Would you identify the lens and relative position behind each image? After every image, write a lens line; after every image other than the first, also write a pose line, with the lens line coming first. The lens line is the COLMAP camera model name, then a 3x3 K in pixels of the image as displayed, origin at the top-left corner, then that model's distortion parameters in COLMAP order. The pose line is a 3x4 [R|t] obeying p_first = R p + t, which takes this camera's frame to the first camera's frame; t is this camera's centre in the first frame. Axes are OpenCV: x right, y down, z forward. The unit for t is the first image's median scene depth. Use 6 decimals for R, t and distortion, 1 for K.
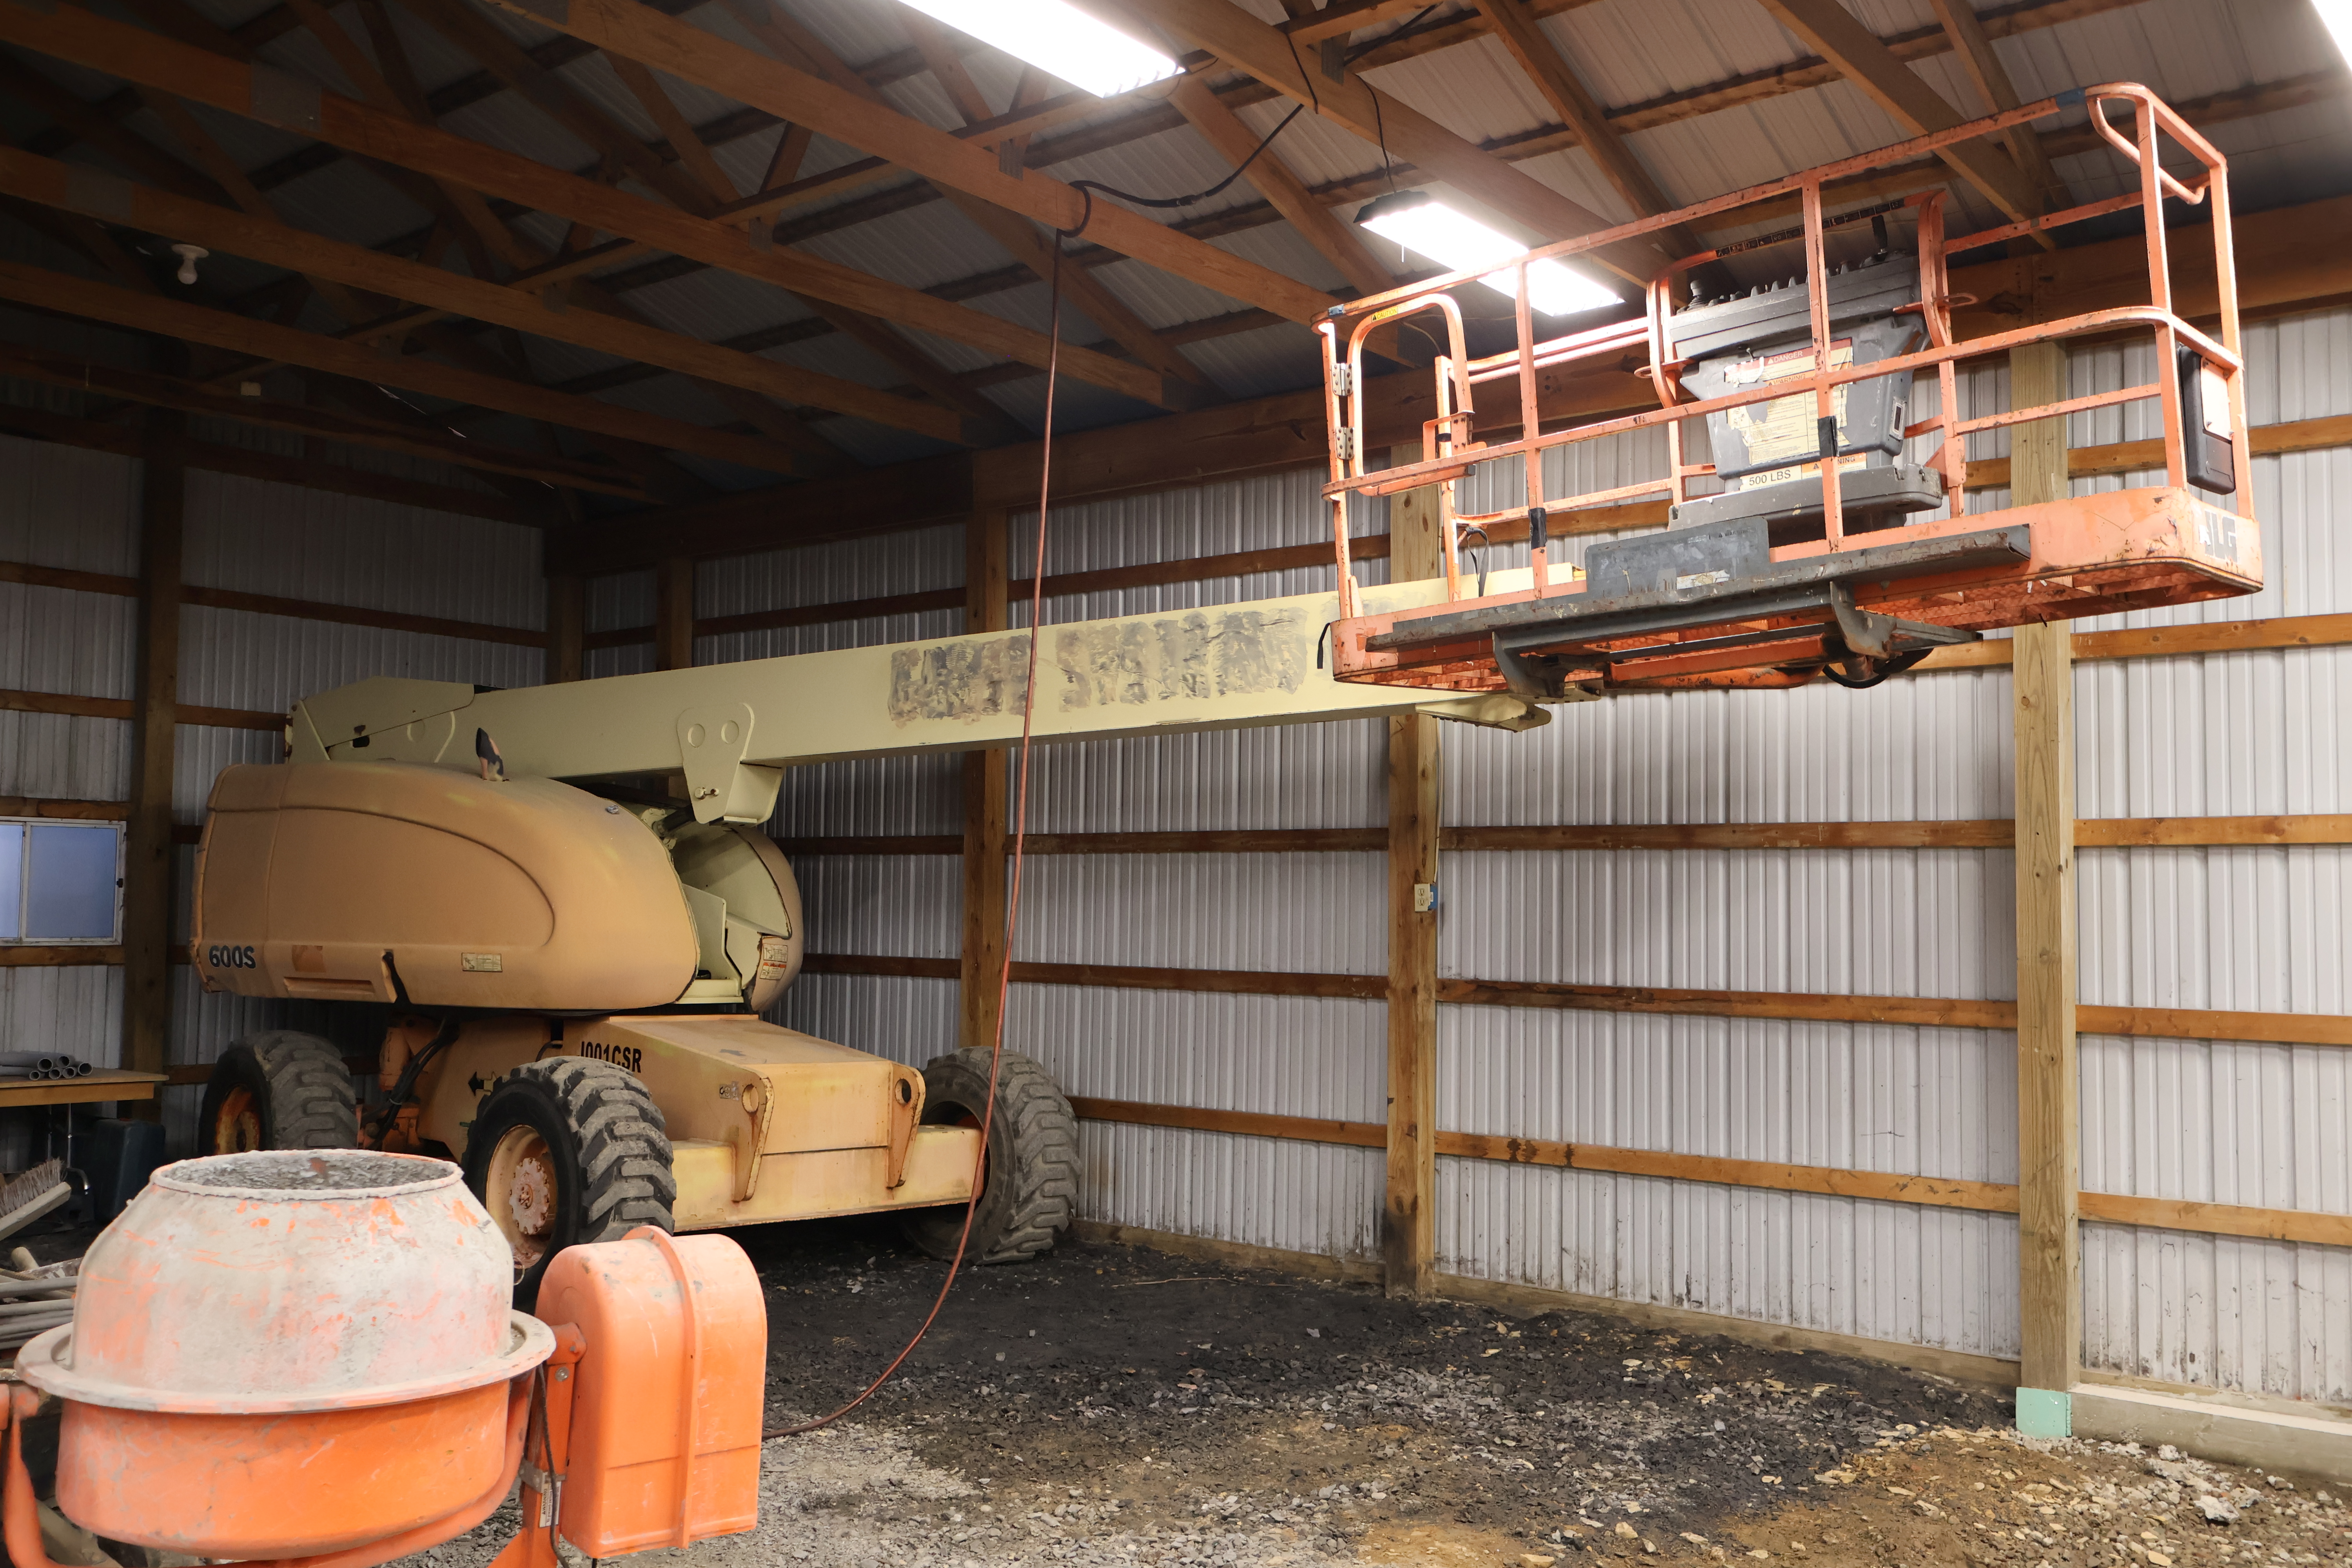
lens RADIAL K [[2051.4, 0, 1191.3], [0, 2051.4, 789.2], [0, 0, 1]] dist [-0.004427, 0.014222]
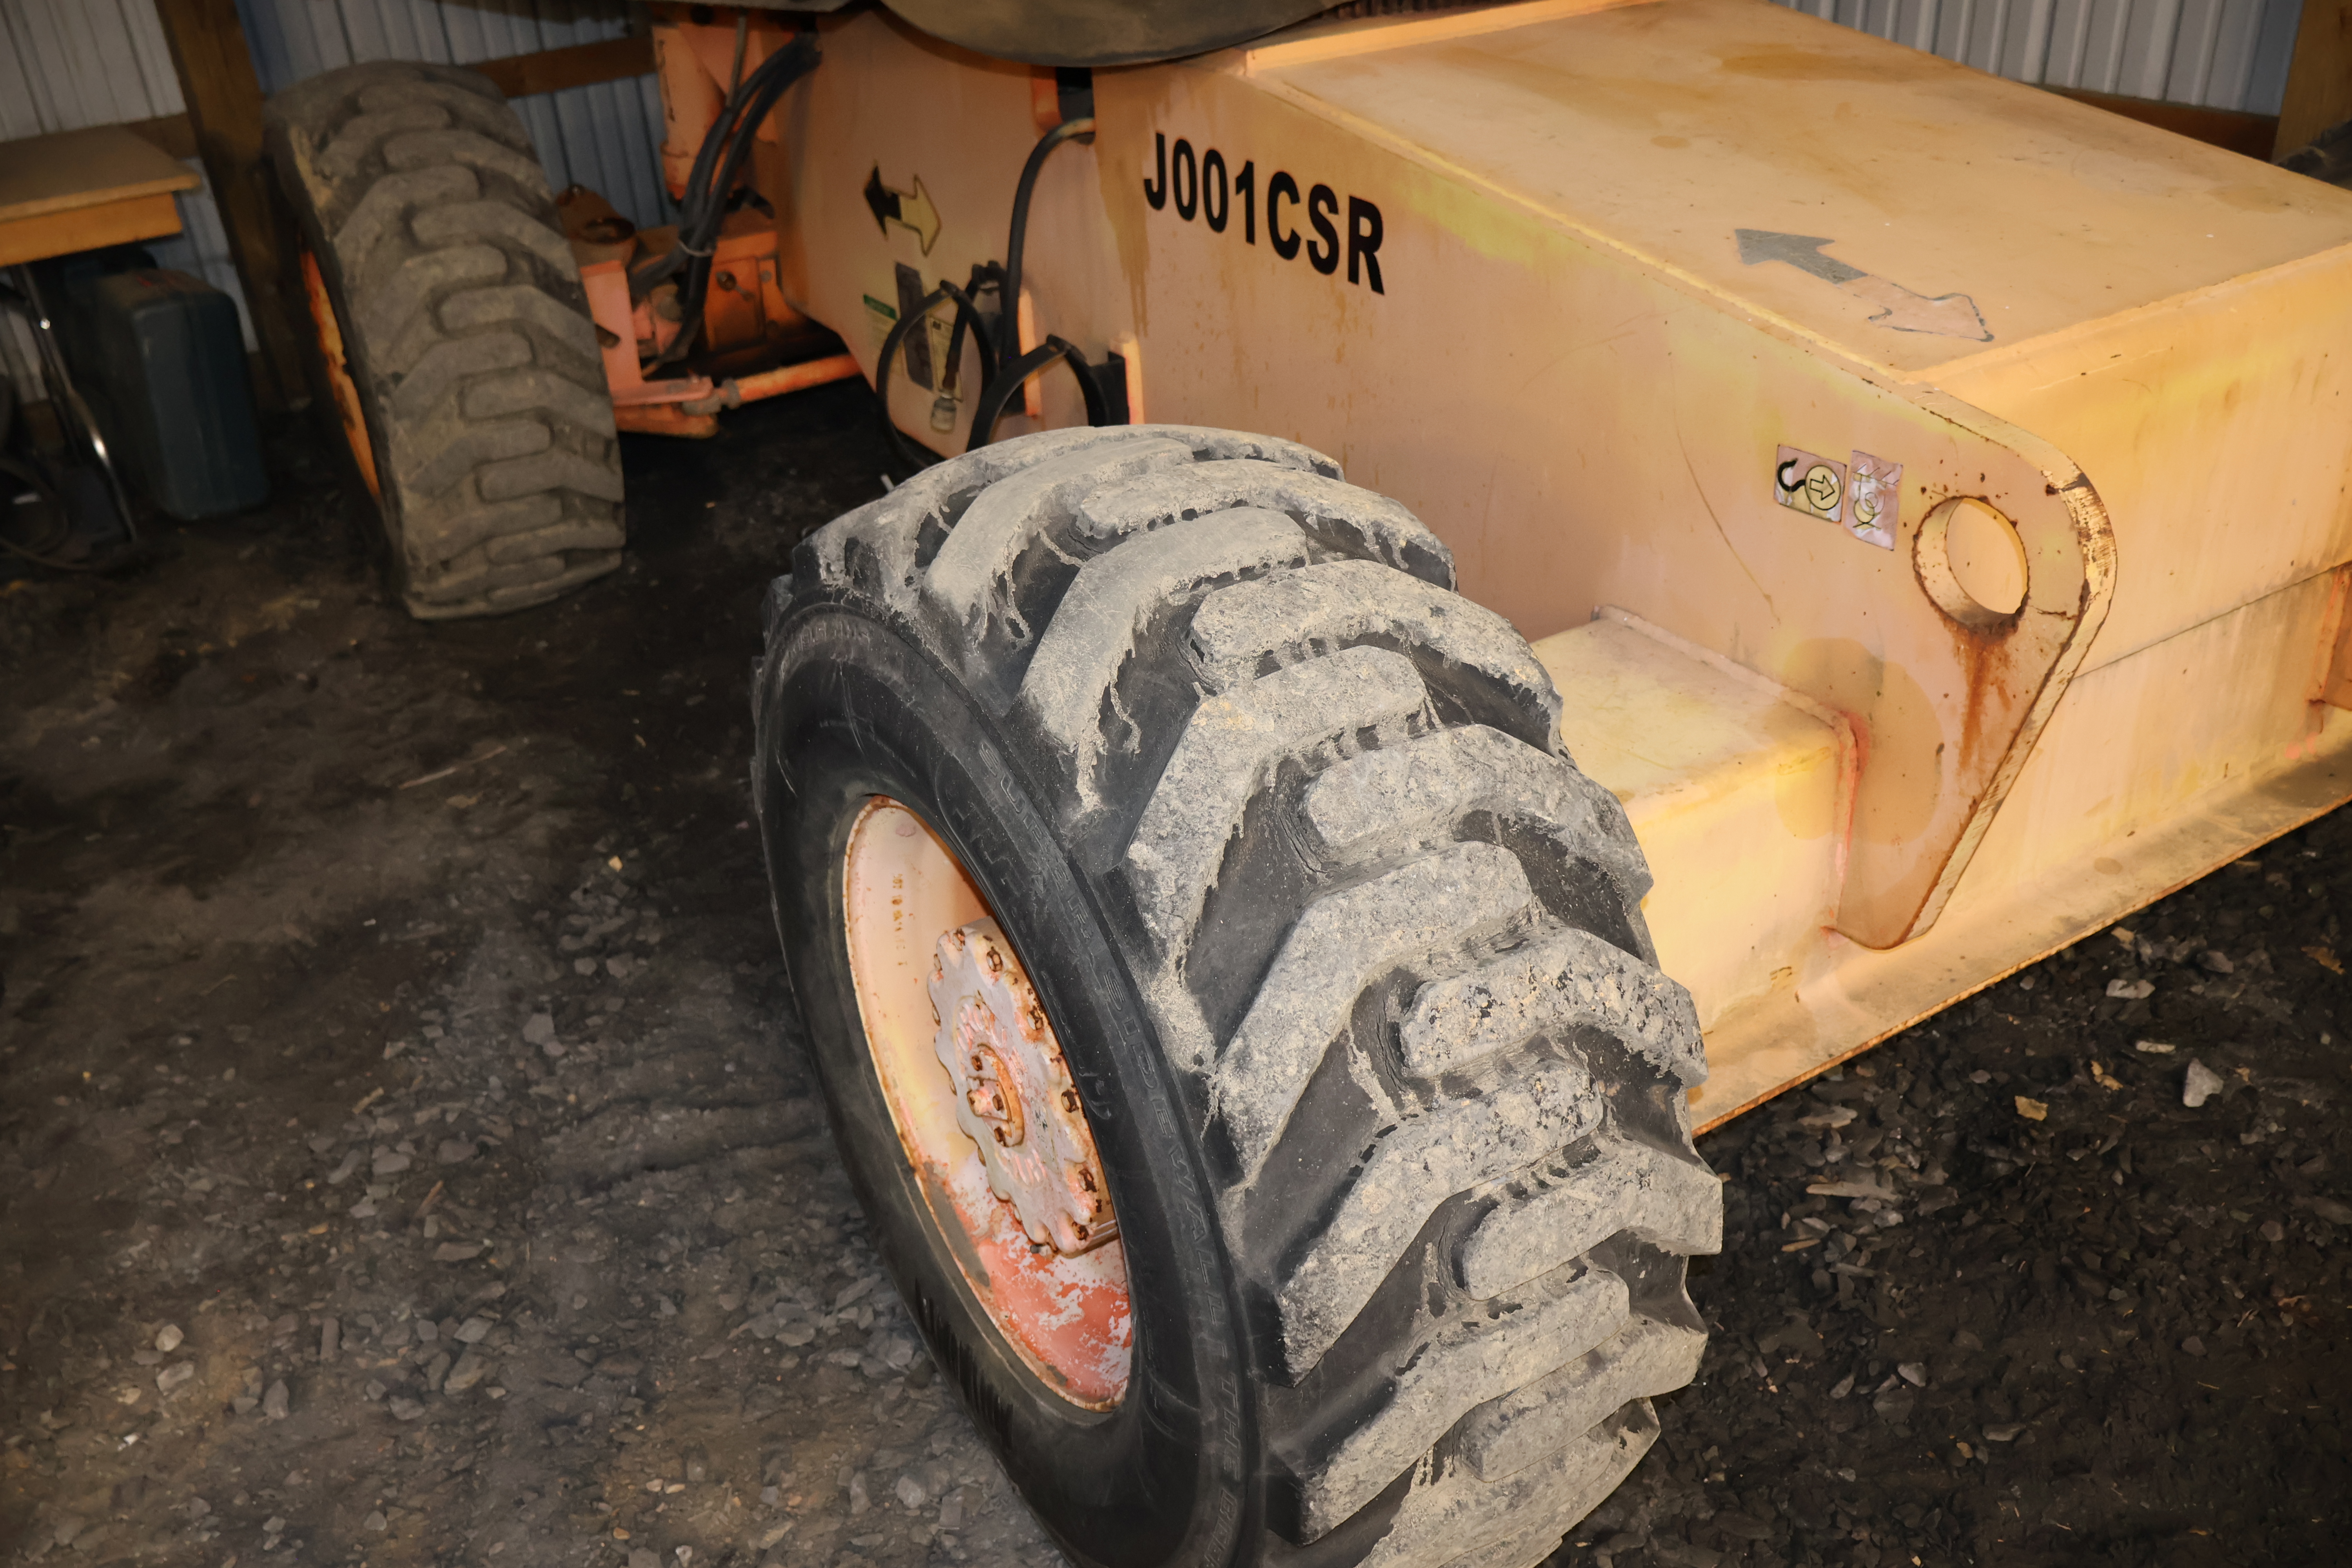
lens RADIAL K [[1968.3, 0, 1154.7], [0, 1968.3, 772.6], [0, 0, 1]] dist [0.003167, 0.000625]
pose [[0.959232, 0.067285, -0.274494, -0.224613], [0.097450, 0.832939, 0.544717, 0.049021], [0.265289, -0.549259, 0.792424, 0.762632]]
